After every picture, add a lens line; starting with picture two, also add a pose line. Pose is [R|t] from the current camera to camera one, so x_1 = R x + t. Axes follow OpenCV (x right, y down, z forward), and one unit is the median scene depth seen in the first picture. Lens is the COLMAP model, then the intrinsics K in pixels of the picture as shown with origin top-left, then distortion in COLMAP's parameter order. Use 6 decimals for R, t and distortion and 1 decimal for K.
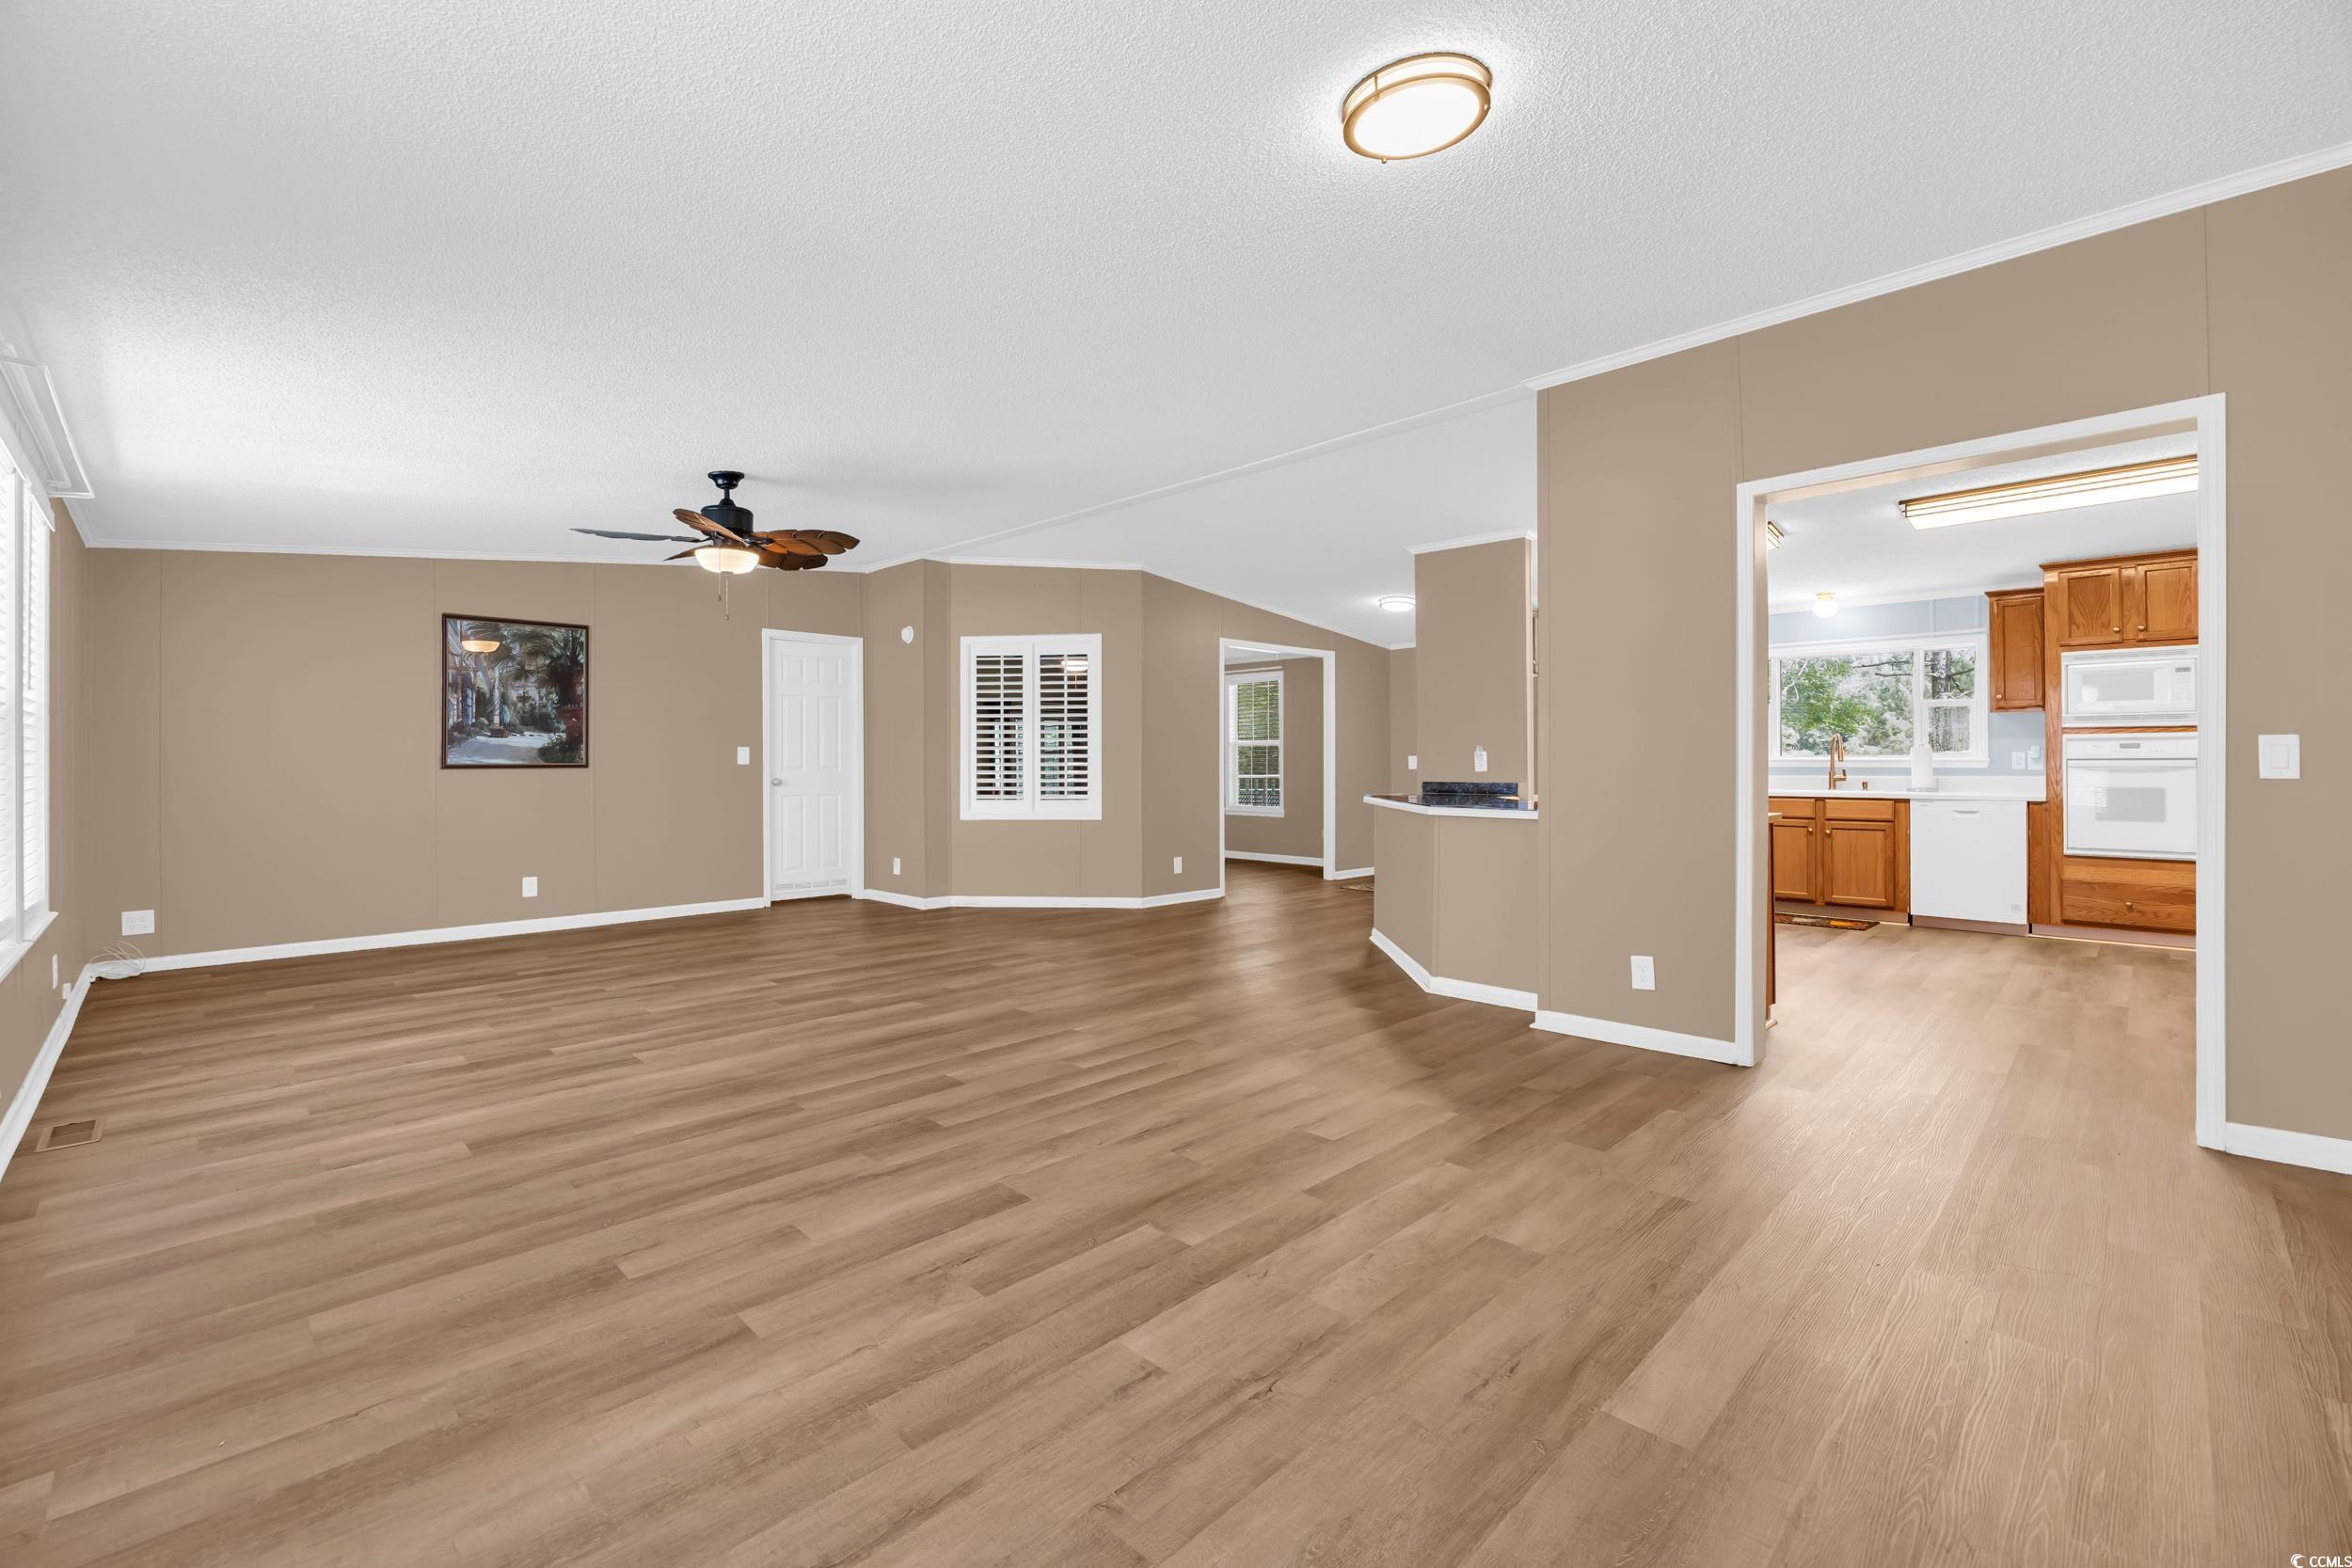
lens RADIAL K [[998.6, 0, 1160.0], [0, 998.6, 769.2], [0, 0, 1]] dist [-0.021575, 0.001363]
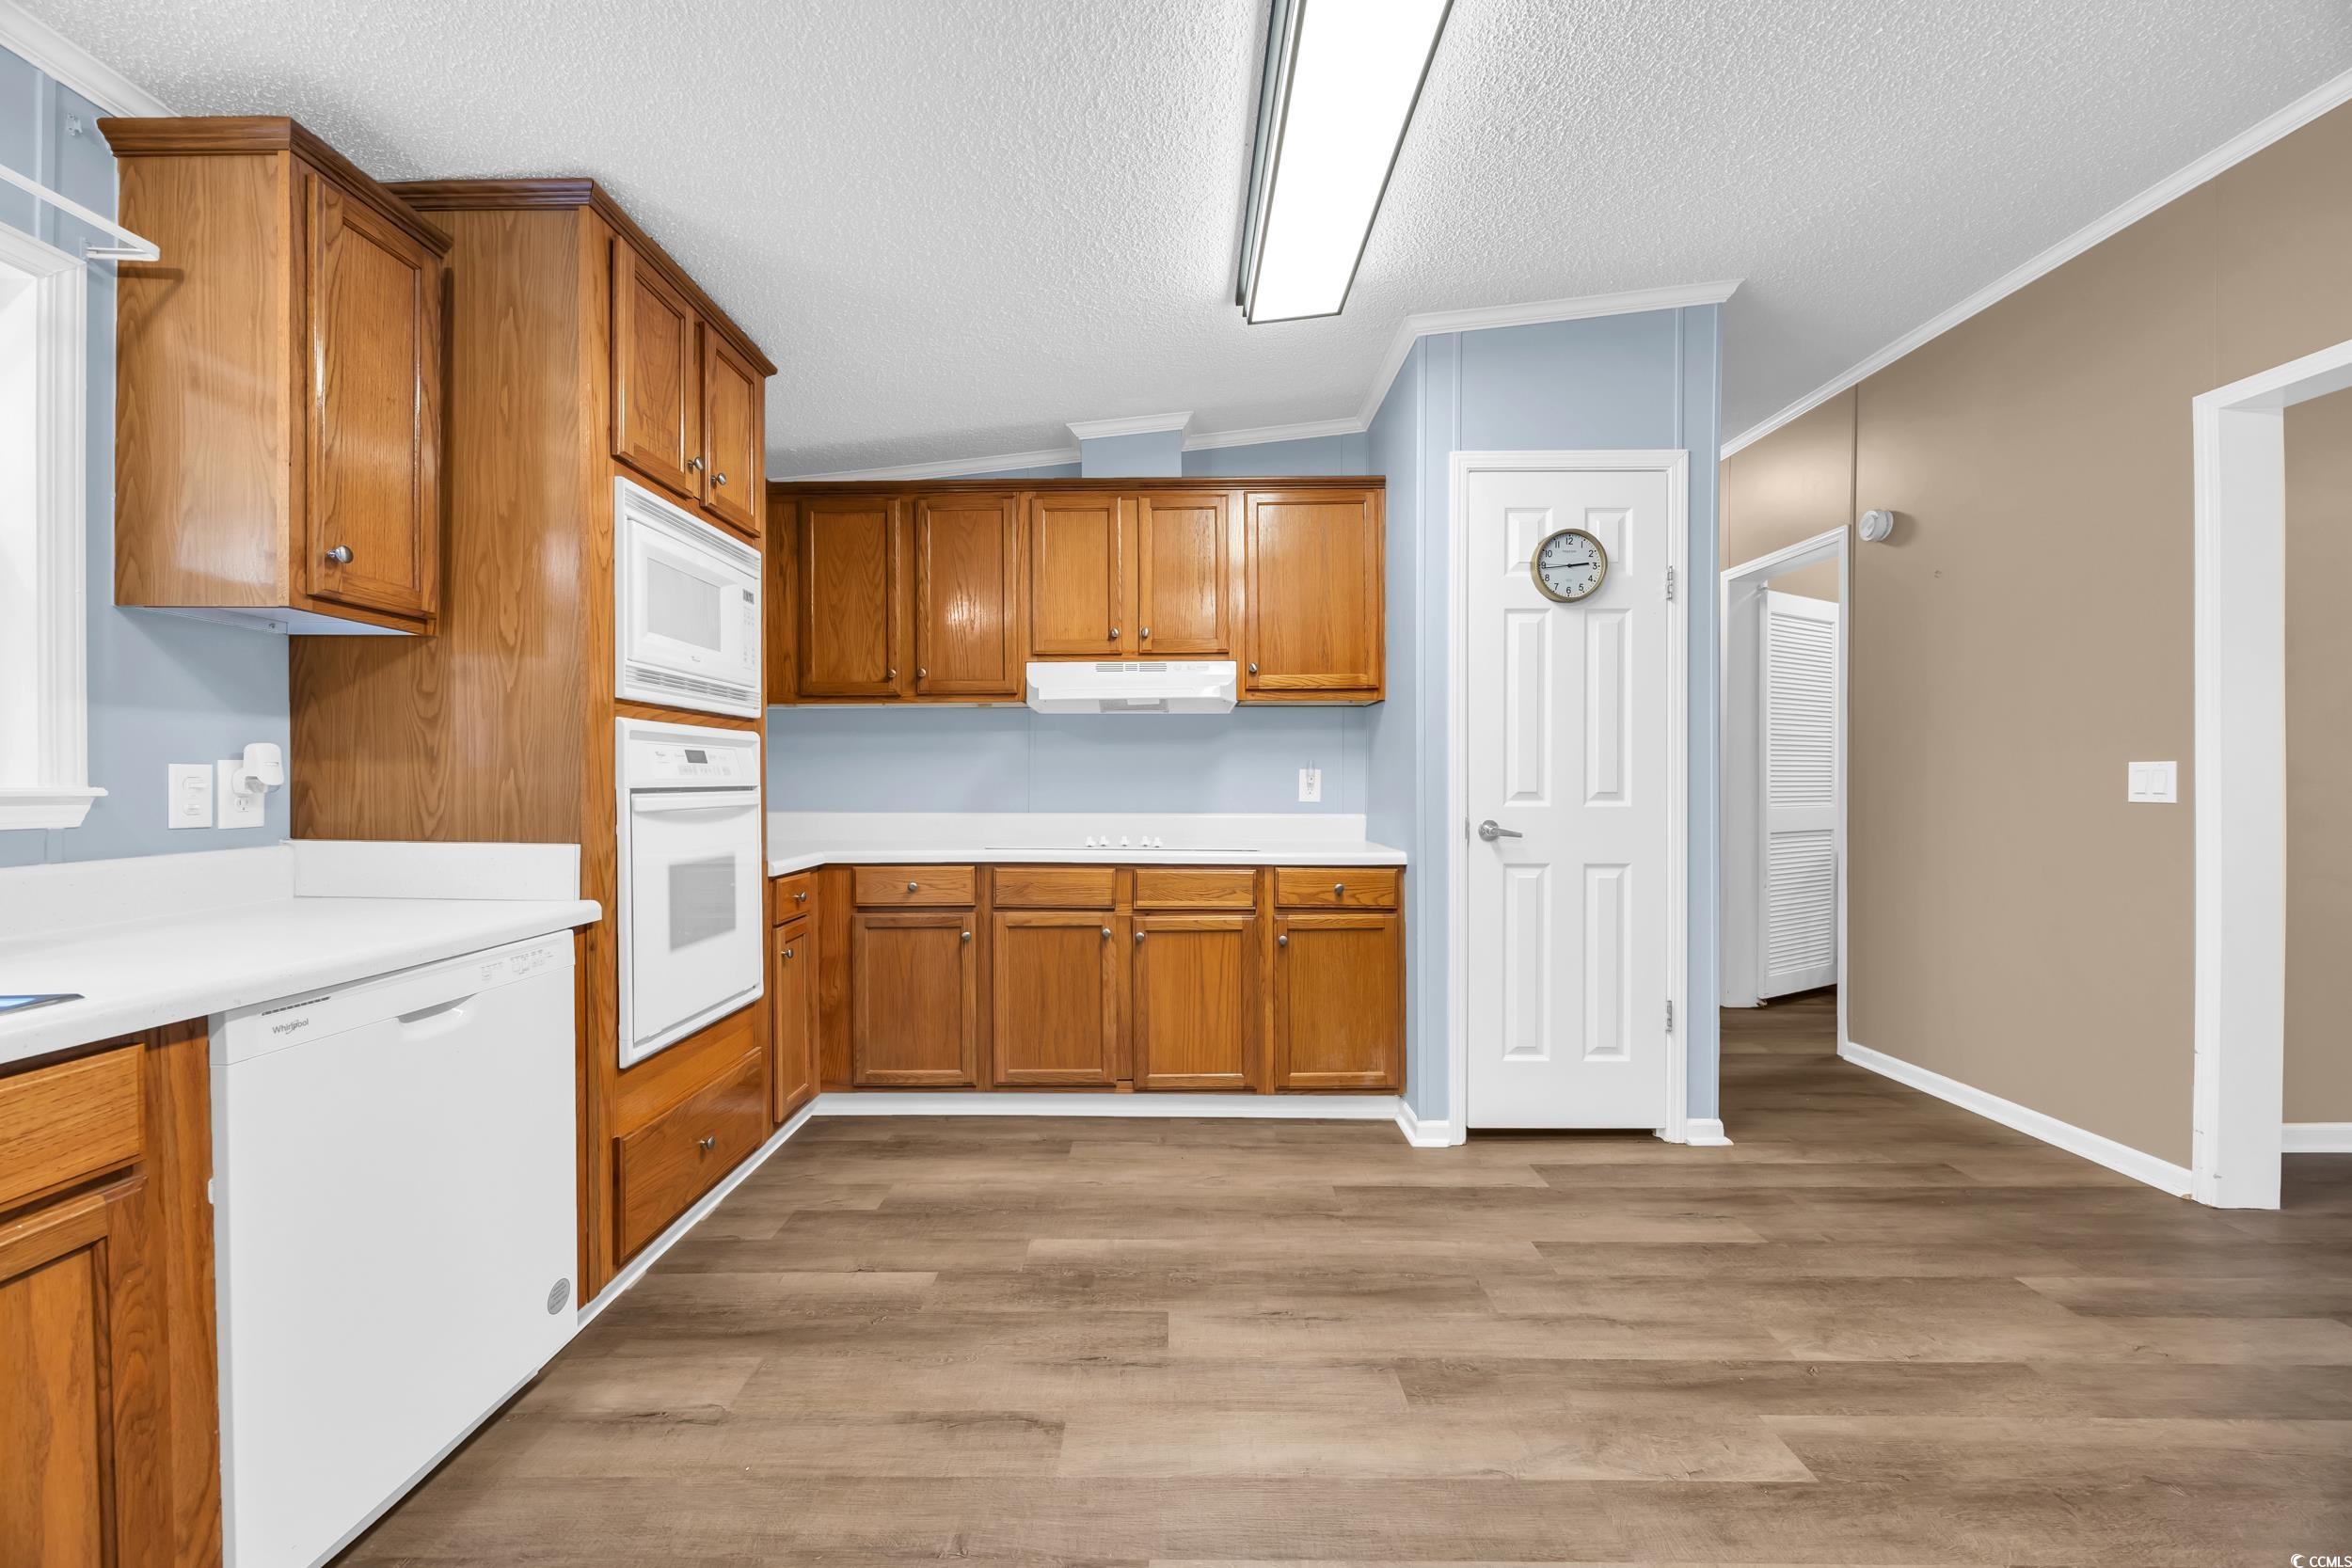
lens RADIAL K [[889.3, 0, 1173.1], [0, 889.3, 777.7], [0, 0, 1]] dist [-0.000348, 0.000255]
pose [[-0.707871, 0.005093, 0.706323, 0.560391], [0.008473, 0.999963, 0.001281, -0.012757], [-0.706291, 0.006891, -0.707888, 1.072855]]
